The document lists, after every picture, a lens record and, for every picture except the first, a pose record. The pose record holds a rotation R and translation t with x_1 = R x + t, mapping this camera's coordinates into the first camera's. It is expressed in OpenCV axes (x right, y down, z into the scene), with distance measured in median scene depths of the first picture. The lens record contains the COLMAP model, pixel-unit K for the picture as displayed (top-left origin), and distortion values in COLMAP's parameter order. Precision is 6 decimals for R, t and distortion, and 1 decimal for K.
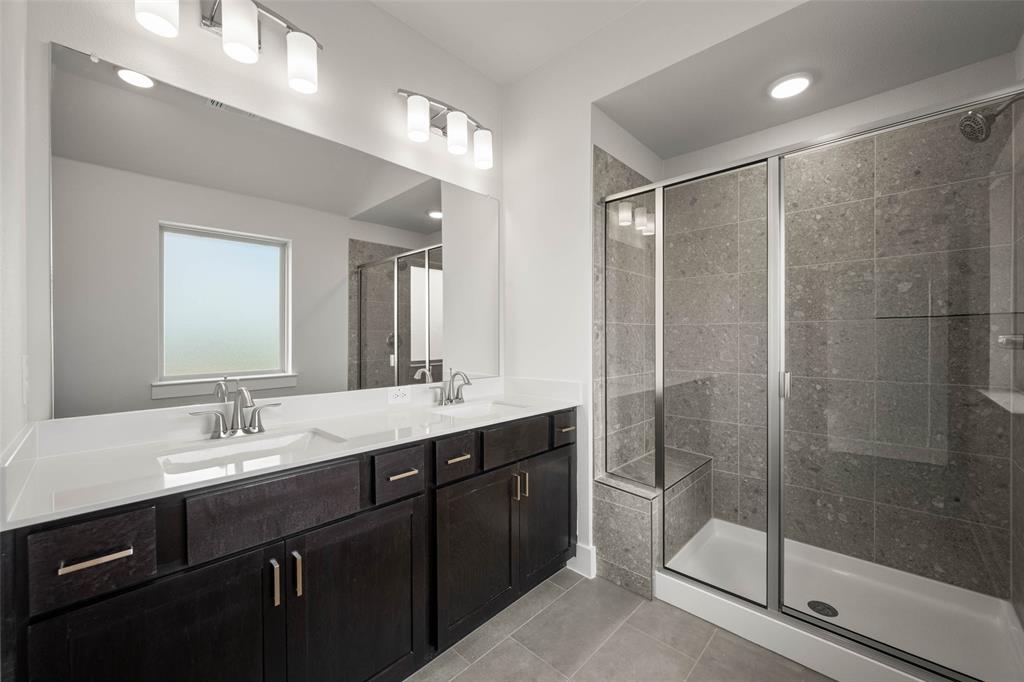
lens RADIAL K [[399.4, 0, 514.7], [0, 399.4, 341.5], [0, 0, 1]] dist [0.001055, -0.000082]
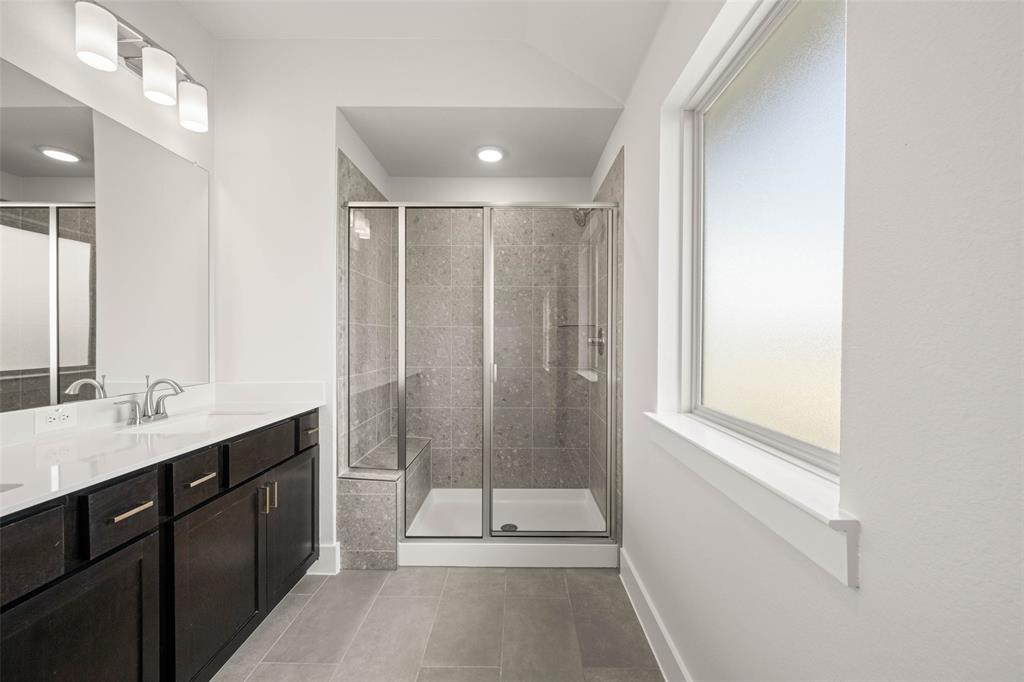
lens RADIAL K [[399.4, 0, 514.8], [0, 399.4, 341.0], [0, 0, 1]] dist [0.001055, -0.000082]
pose [[0.733752, 0.000735, 0.679417, -0.163919], [-0.001186, 0.999999, 0.000198, -0.001516], [-0.679416, -0.000951, 0.733753, -0.055224]]
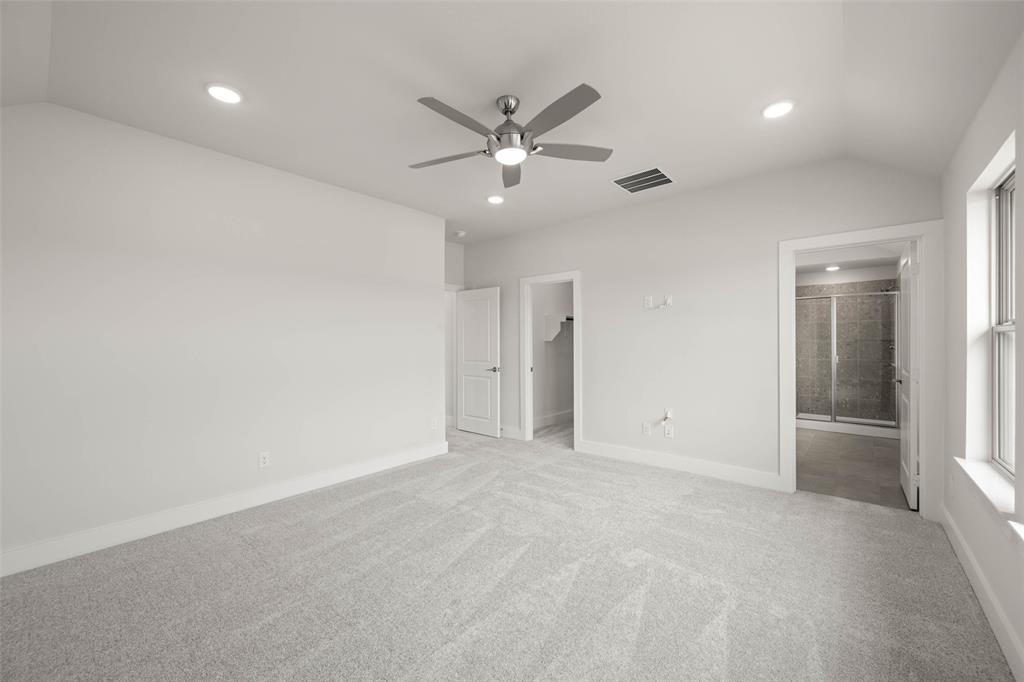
lens RADIAL K [[399.4, 0, 514.8], [0, 399.4, 340.2], [0, 0, 1]] dist [0.001055, -0.000082]
pose [[0.998167, -0.003108, 0.060446, -1.915189], [0.003564, 0.999966, -0.007432, -0.037920], [-0.060421, 0.007634, 0.998144, -1.904528]]
